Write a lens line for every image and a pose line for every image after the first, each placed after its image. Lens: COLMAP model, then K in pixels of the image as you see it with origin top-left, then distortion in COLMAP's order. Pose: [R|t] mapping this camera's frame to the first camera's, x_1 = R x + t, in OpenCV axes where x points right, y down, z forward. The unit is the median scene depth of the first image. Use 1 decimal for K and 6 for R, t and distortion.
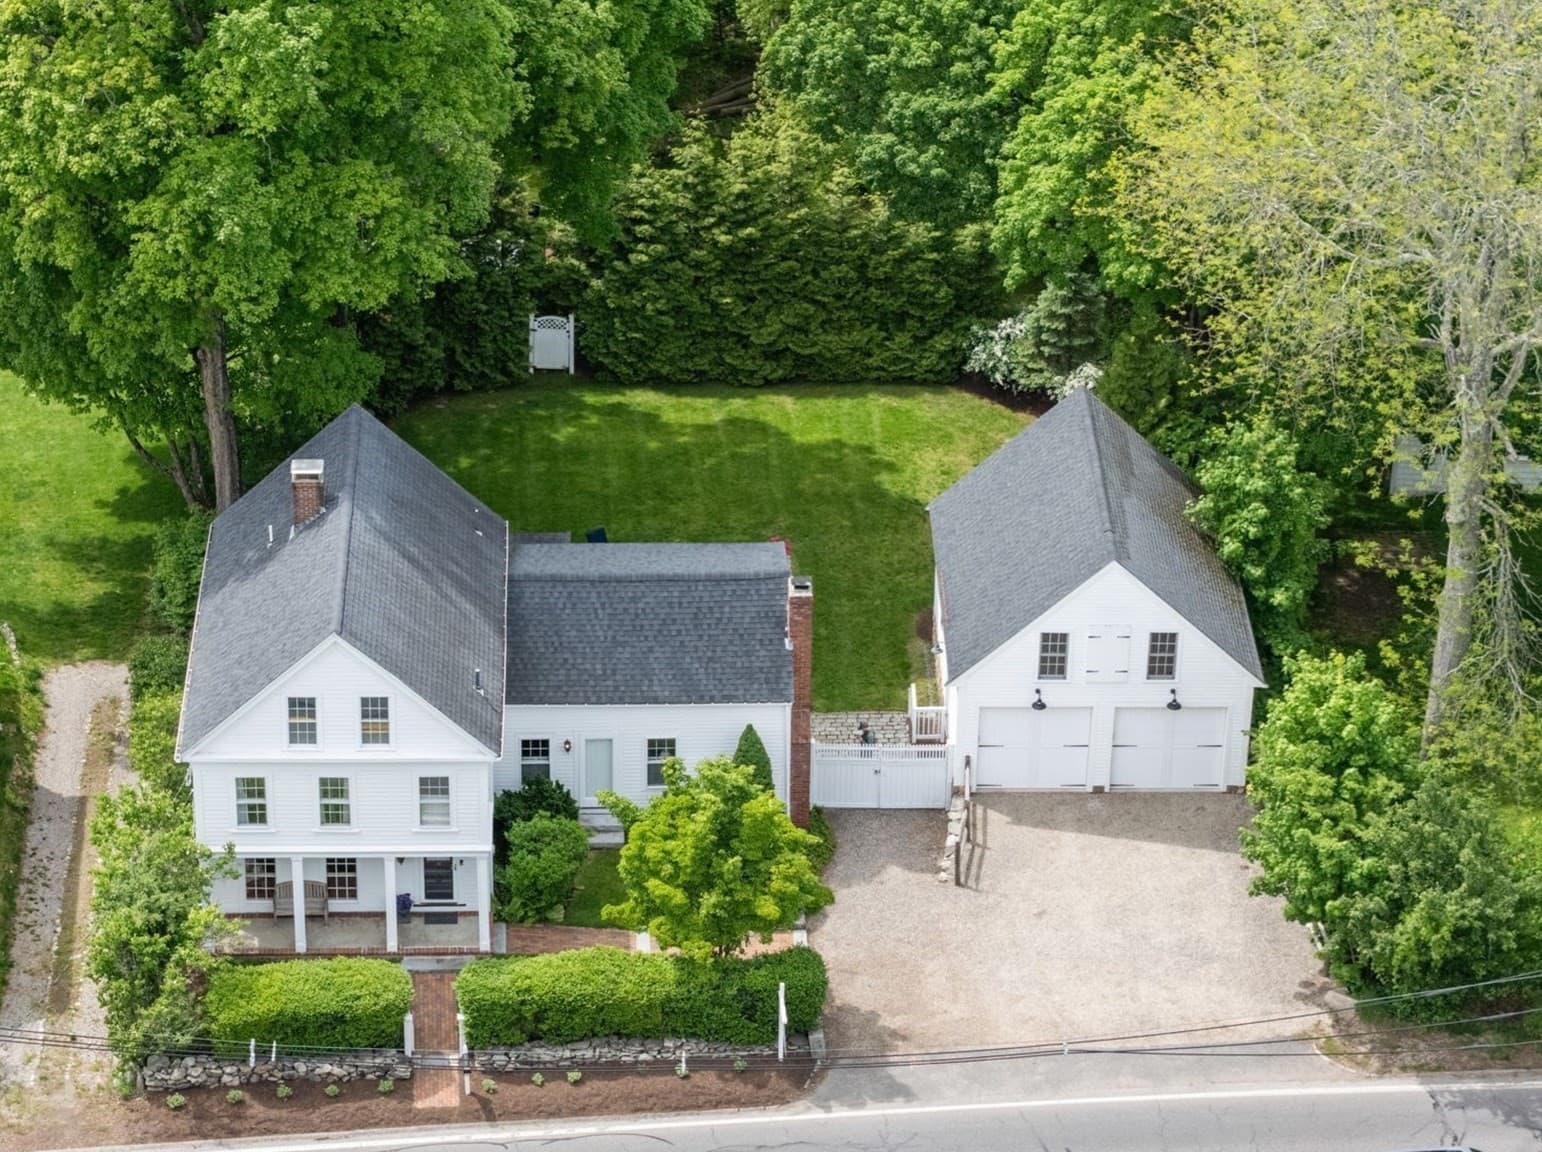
lens RADIAL K [[4822.6, 0, 771.0], [0, 4822.6, 576.0], [0, 0, 1]] dist [0.147762, -0.684190]
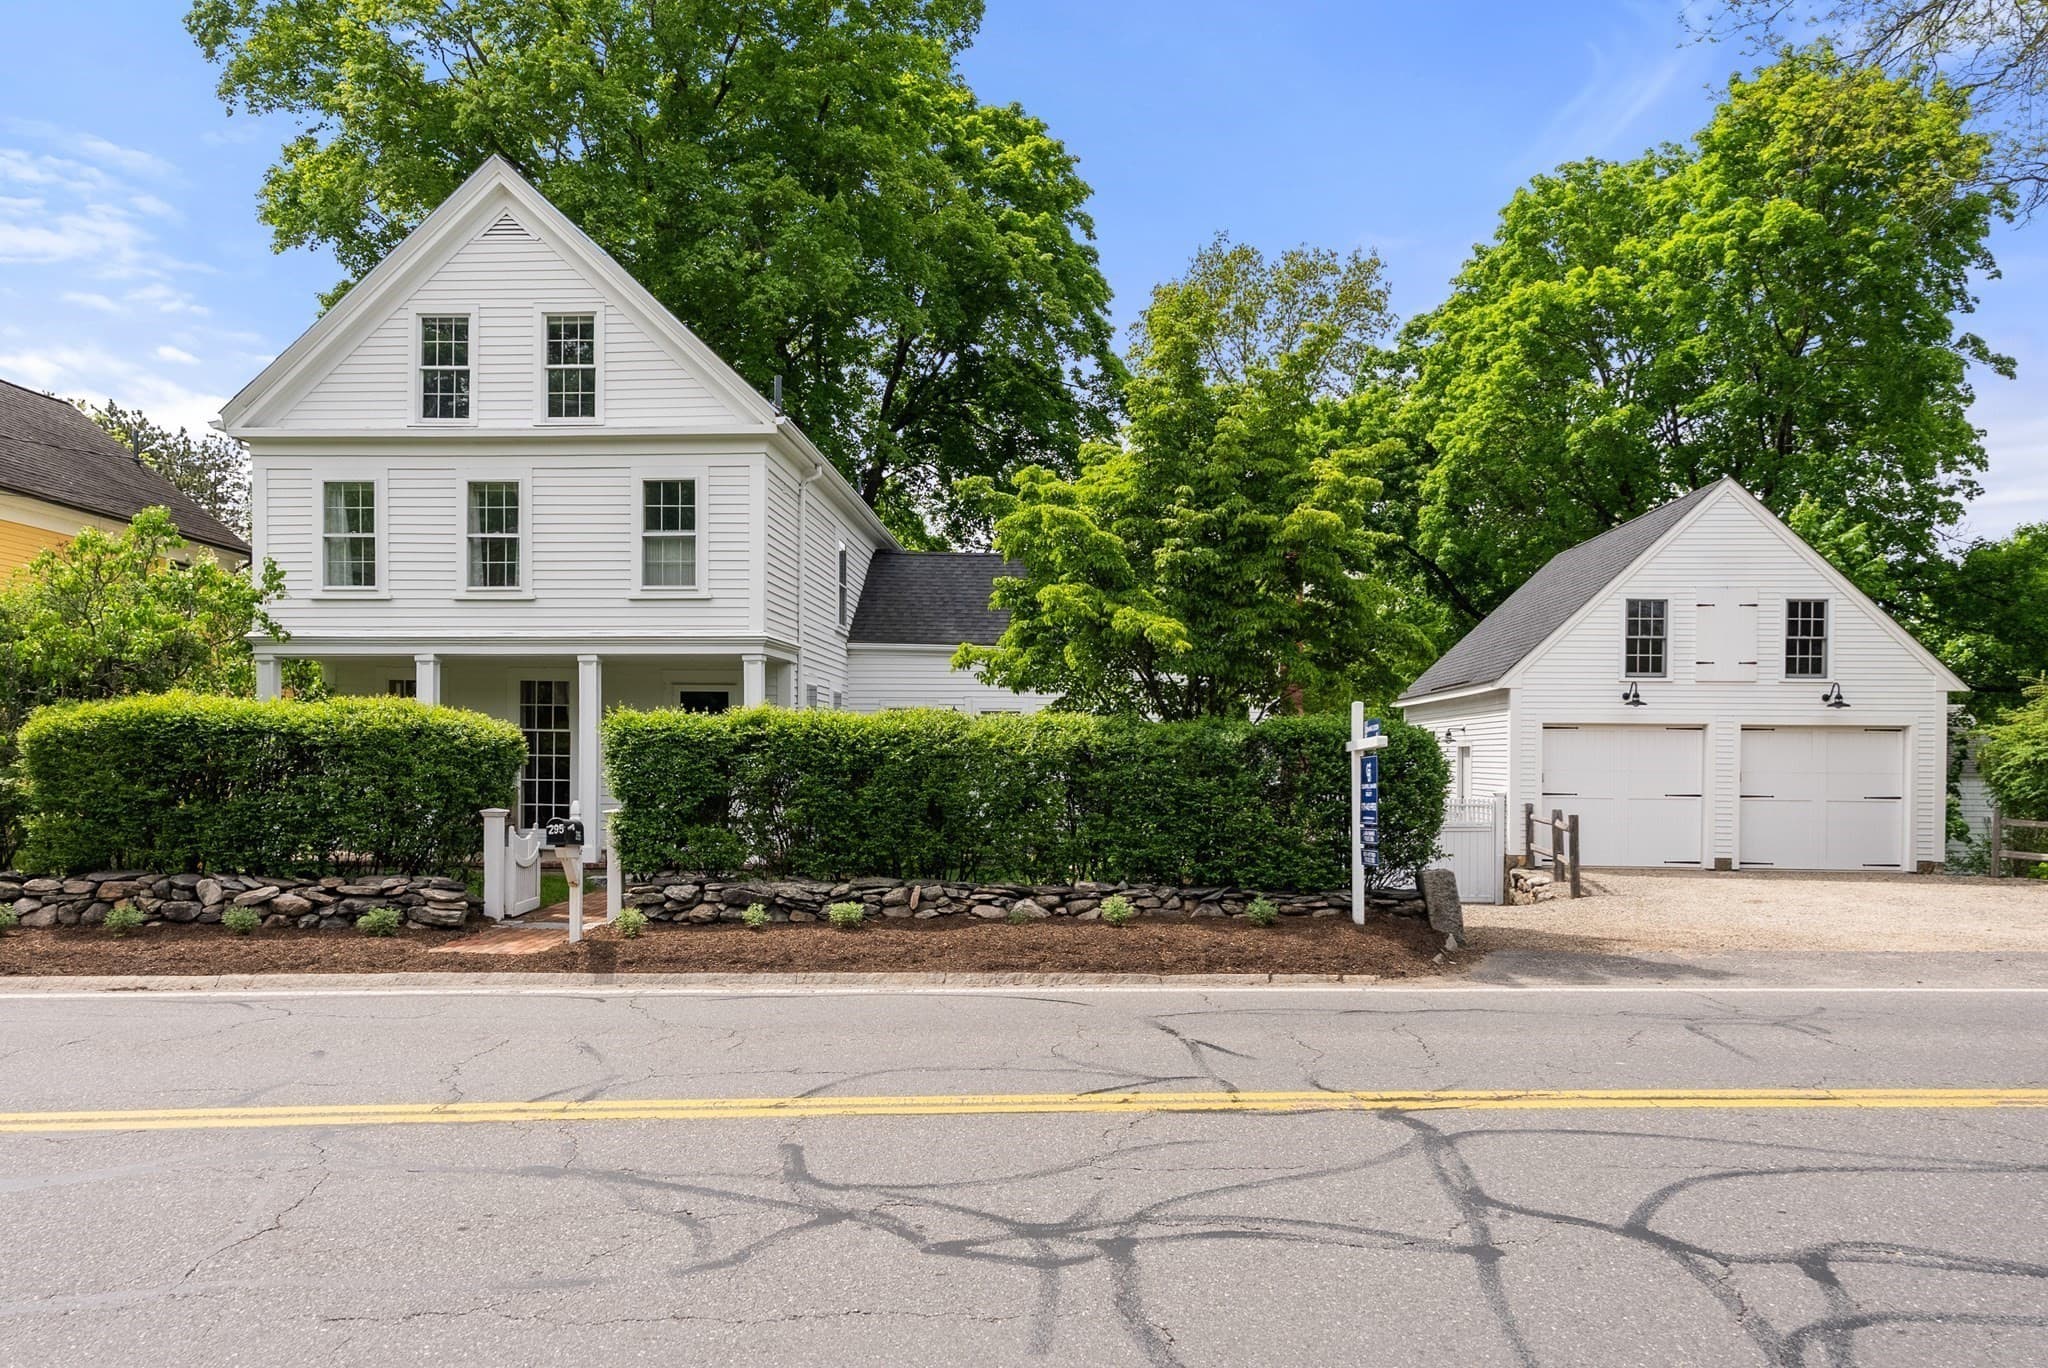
lens RADIAL K [[1381.9, 0, 999.1], [0, 1381.9, 754.7], [0, 0, 1]] dist [0.000649, -0.002904]
pose [[0.994395, -0.013432, -0.104868, -0.015516], [-0.041862, 0.860809, -0.507203, 0.145139], [0.097084, 0.508750, 0.855423, 0.869231]]
